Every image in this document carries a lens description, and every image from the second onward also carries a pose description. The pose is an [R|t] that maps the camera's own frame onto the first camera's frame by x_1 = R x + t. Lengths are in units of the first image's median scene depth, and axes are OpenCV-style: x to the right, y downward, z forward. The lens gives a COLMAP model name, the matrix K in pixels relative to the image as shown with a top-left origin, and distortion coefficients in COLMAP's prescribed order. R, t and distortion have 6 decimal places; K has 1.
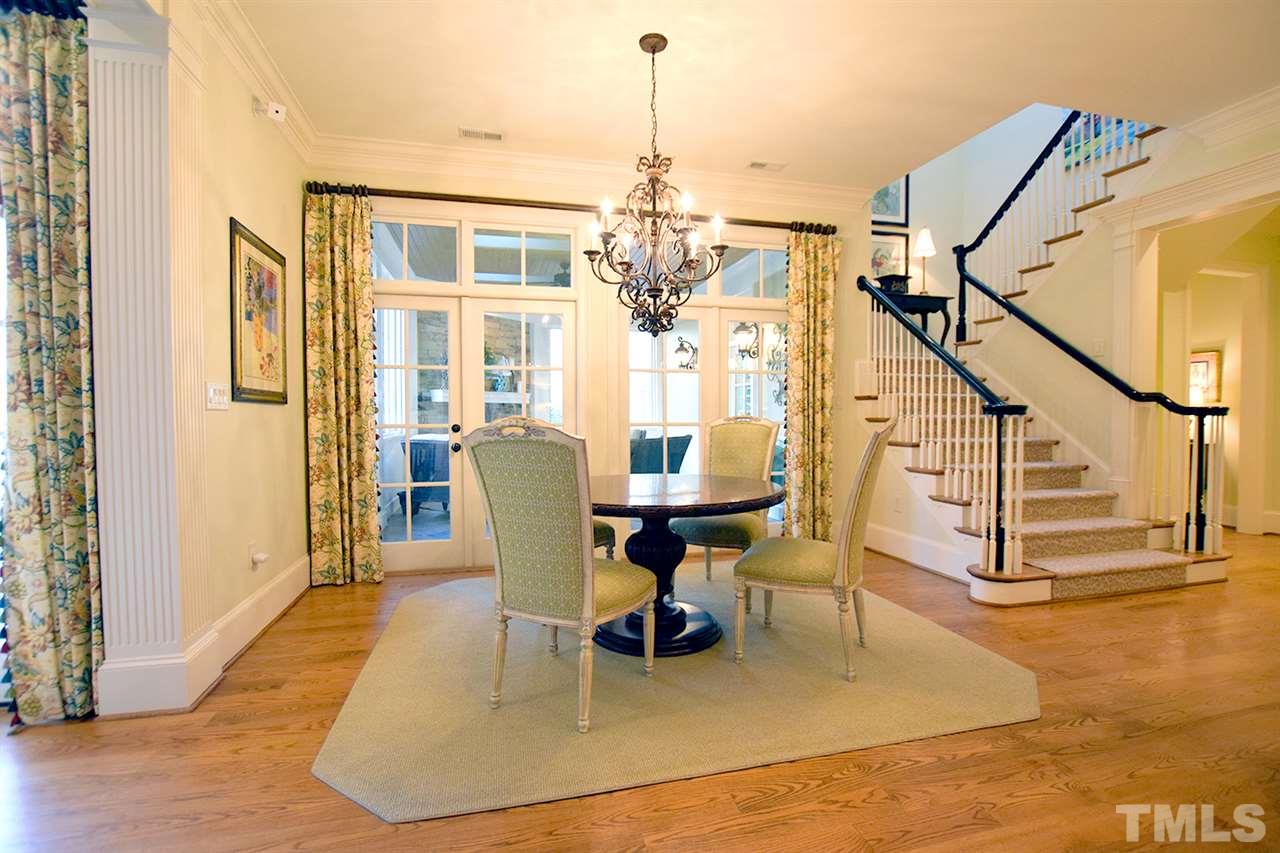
lens RADIAL K [[562.1, 0, 640.0], [0, 562.1, 426.5], [0, 0, 1]] dist [-0.034983, 0.000084]
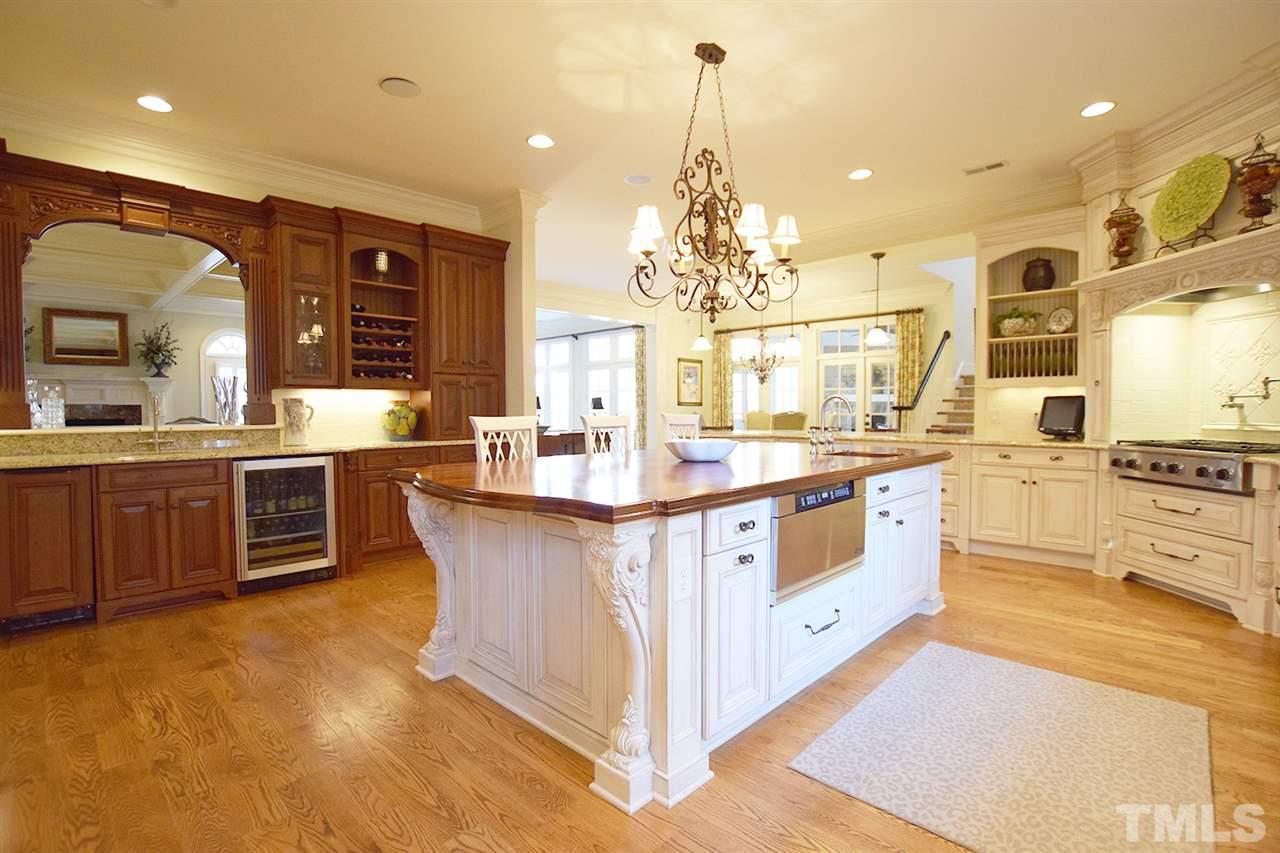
lens RADIAL K [[562.1, 0, 640.0], [0, 562.1, 426.5], [0, 0, 1]] dist [-0.034983, 0.000084]
pose [[0.533764, 0.028754, -0.845145, 2.123017], [-0.023047, 0.999545, 0.019451, 0.025433], [0.845320, 0.009095, 0.534184, -1.139687]]
